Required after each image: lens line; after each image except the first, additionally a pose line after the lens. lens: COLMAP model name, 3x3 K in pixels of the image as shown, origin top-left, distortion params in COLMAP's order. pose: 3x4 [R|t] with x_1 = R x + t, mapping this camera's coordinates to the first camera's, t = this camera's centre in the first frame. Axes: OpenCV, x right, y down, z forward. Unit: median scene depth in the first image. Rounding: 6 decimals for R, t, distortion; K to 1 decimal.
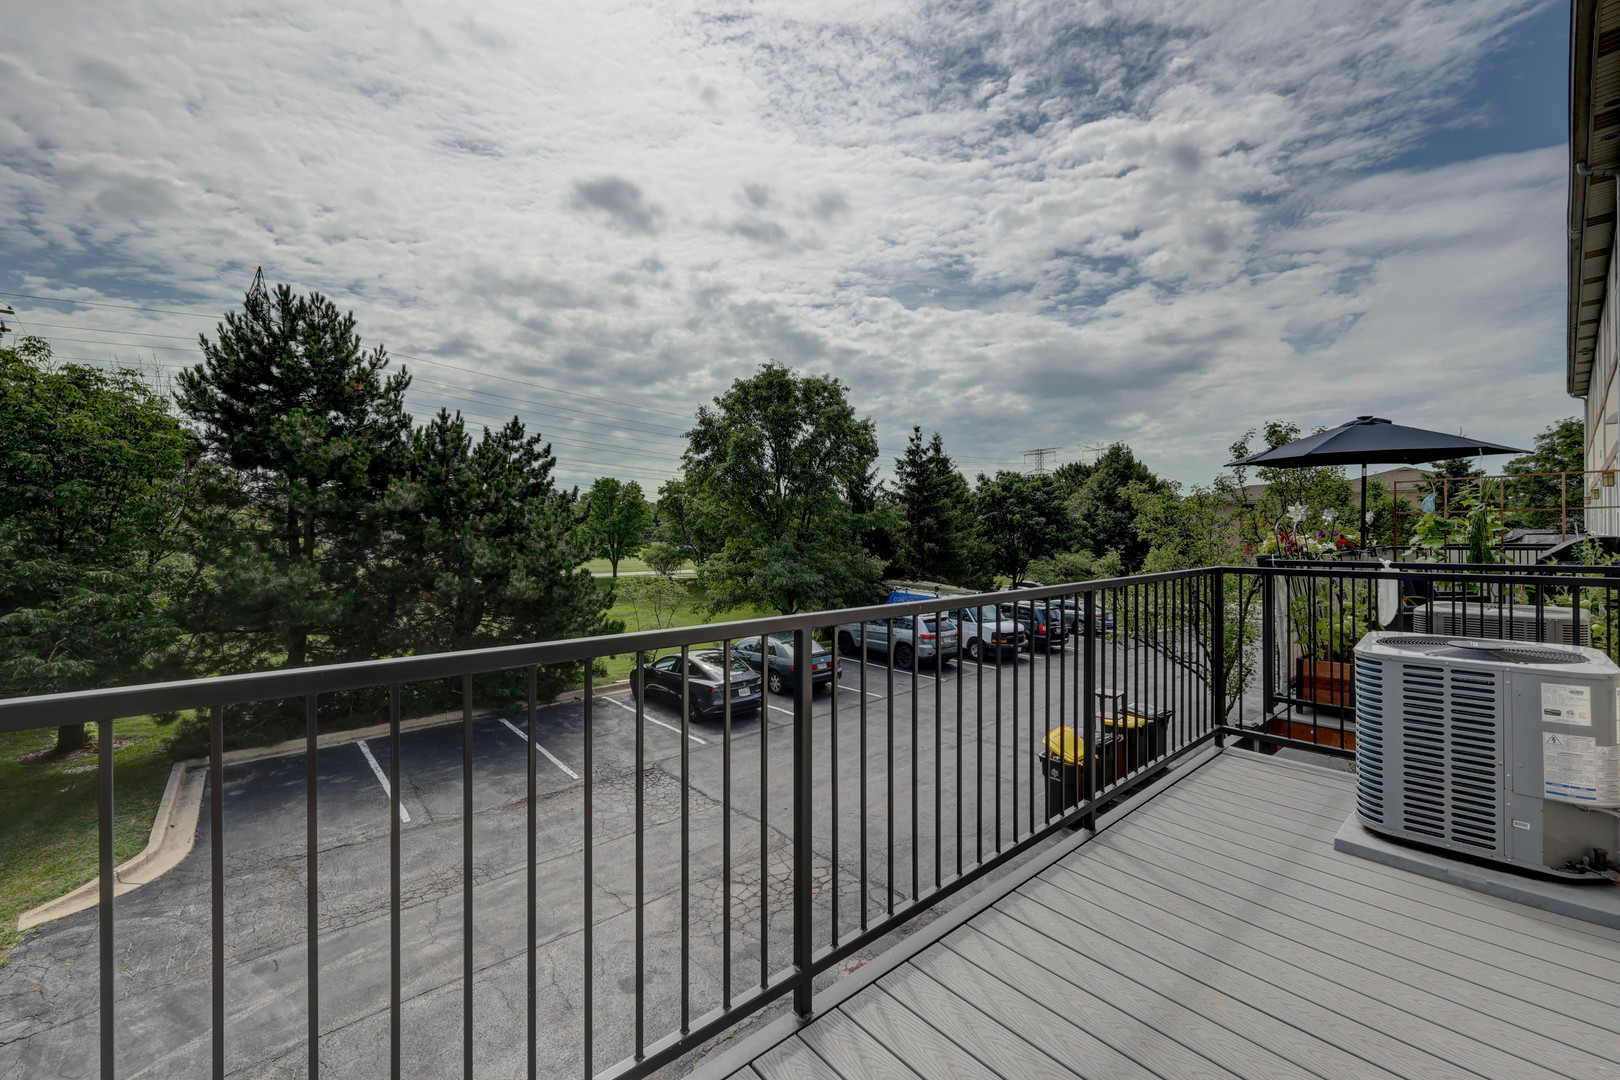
lens RADIAL K [[648.1, 0, 807.1], [0, 648.1, 534.6], [0, 0, 1]] dist [-0.000442, -0.000625]
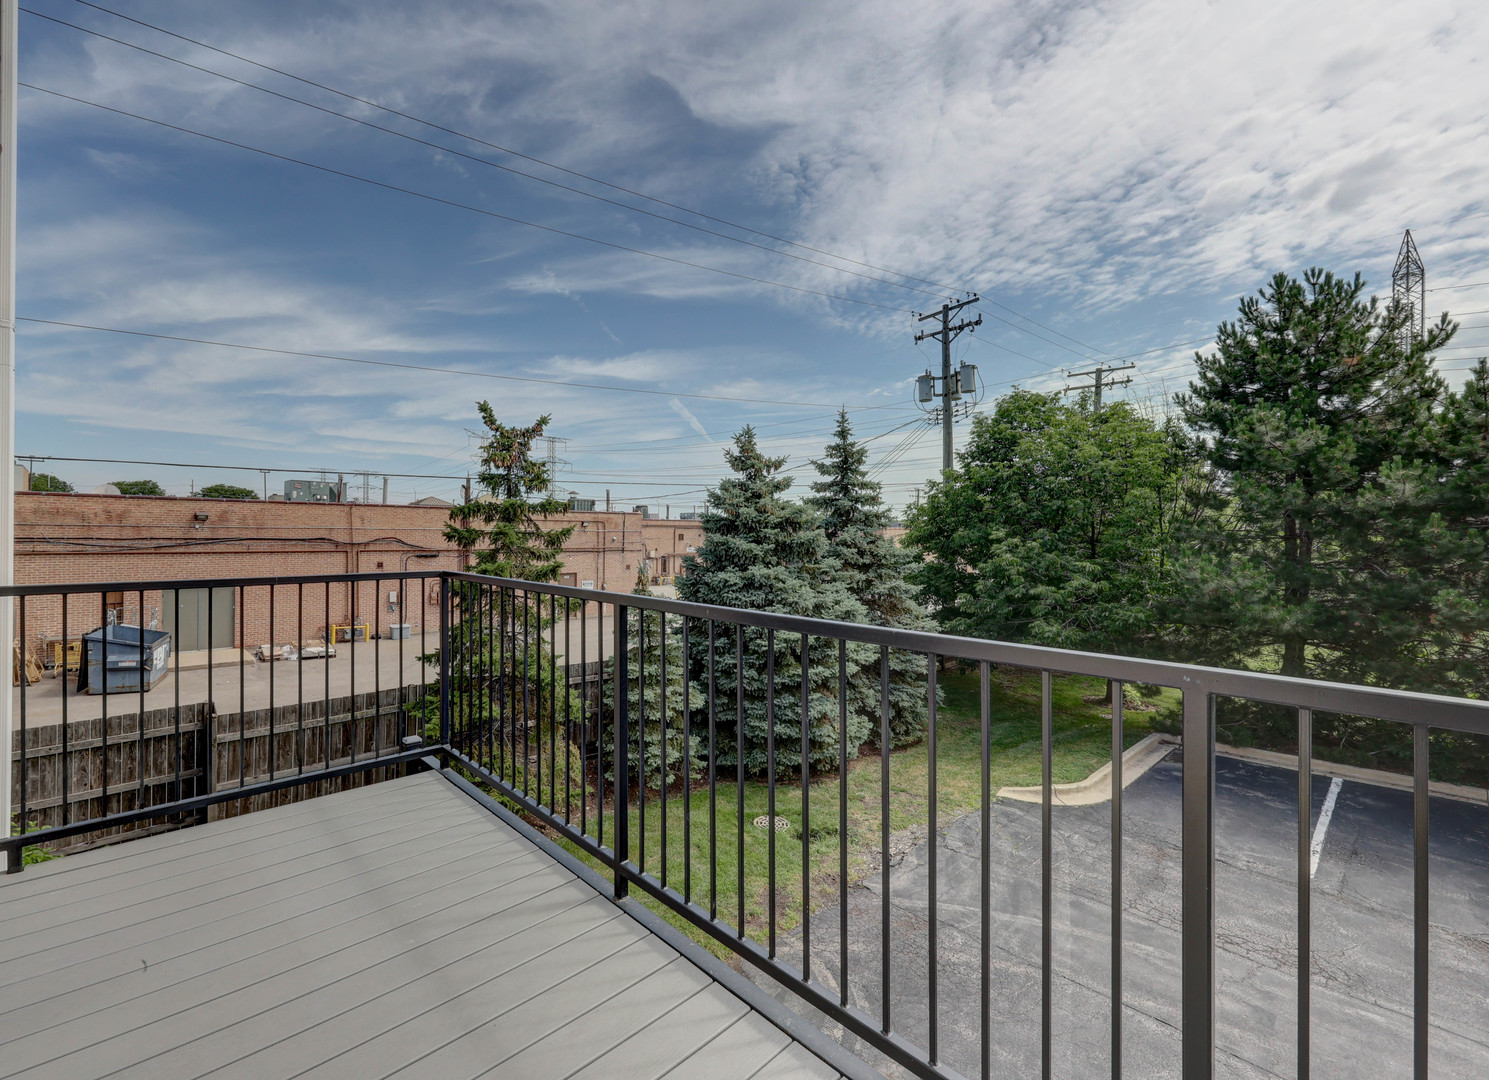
lens RADIAL K [[712.9, 0, 740.8], [0, 712.9, 521.1], [0, 0, 1]] dist [0.001591, 0.000252]
pose [[0.010053, -0.012538, -0.999871, 0.262301], [-0.004758, 0.999909, -0.012586, -0.004086], [0.999938, 0.004884, 0.009993, 0.216846]]
